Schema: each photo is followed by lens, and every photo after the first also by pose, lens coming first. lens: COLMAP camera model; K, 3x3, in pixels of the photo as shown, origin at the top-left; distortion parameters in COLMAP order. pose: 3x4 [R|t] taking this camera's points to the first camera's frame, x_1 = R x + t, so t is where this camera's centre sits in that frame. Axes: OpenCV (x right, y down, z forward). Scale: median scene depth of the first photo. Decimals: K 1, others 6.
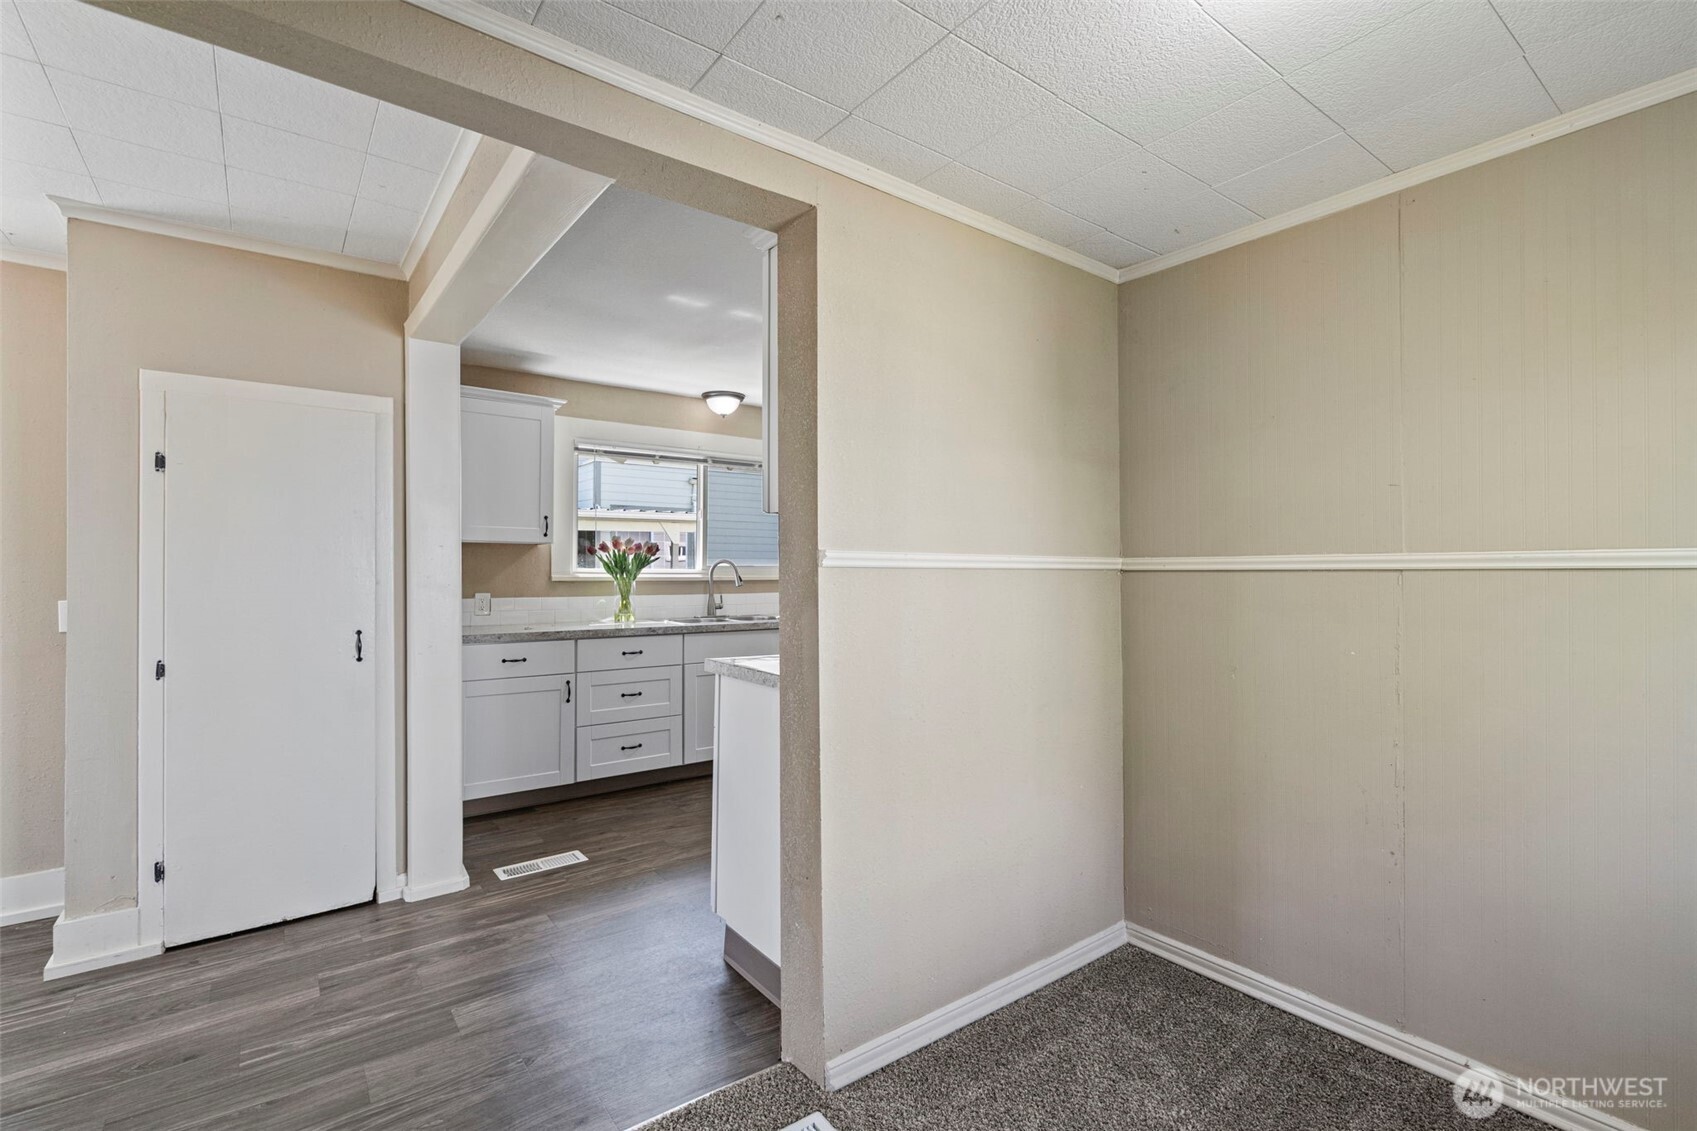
lens RADIAL K [[767.2, 0, 853.5], [0, 767.2, 579.3], [0, 0, 1]] dist [-0.002797, 0.001114]
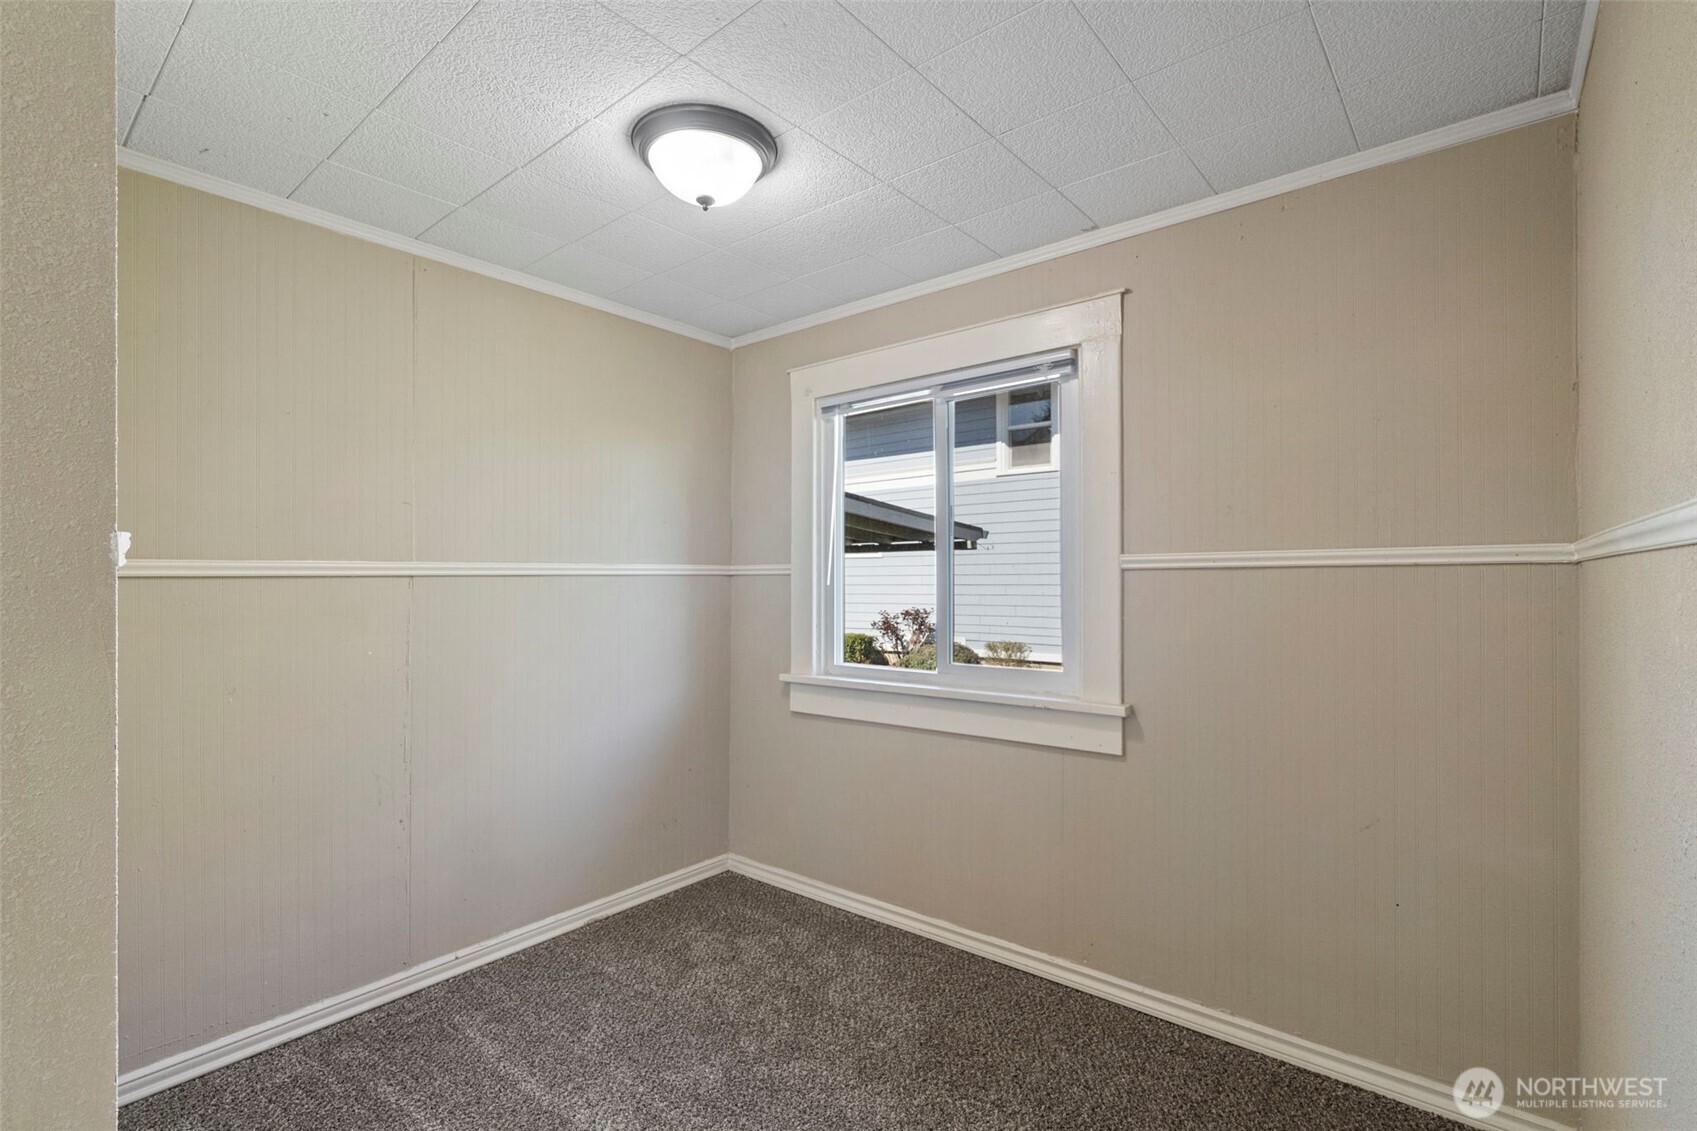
lens RADIAL K [[767.2, 0, 853.5], [0, 767.2, 579.3], [0, 0, 1]] dist [-0.002797, 0.001114]
pose [[-0.228226, -0.000629, 0.973608, -0.579404], [0.010044, 0.999945, 0.003001, -0.003845], [-0.973556, 0.010463, -0.228208, 0.596284]]
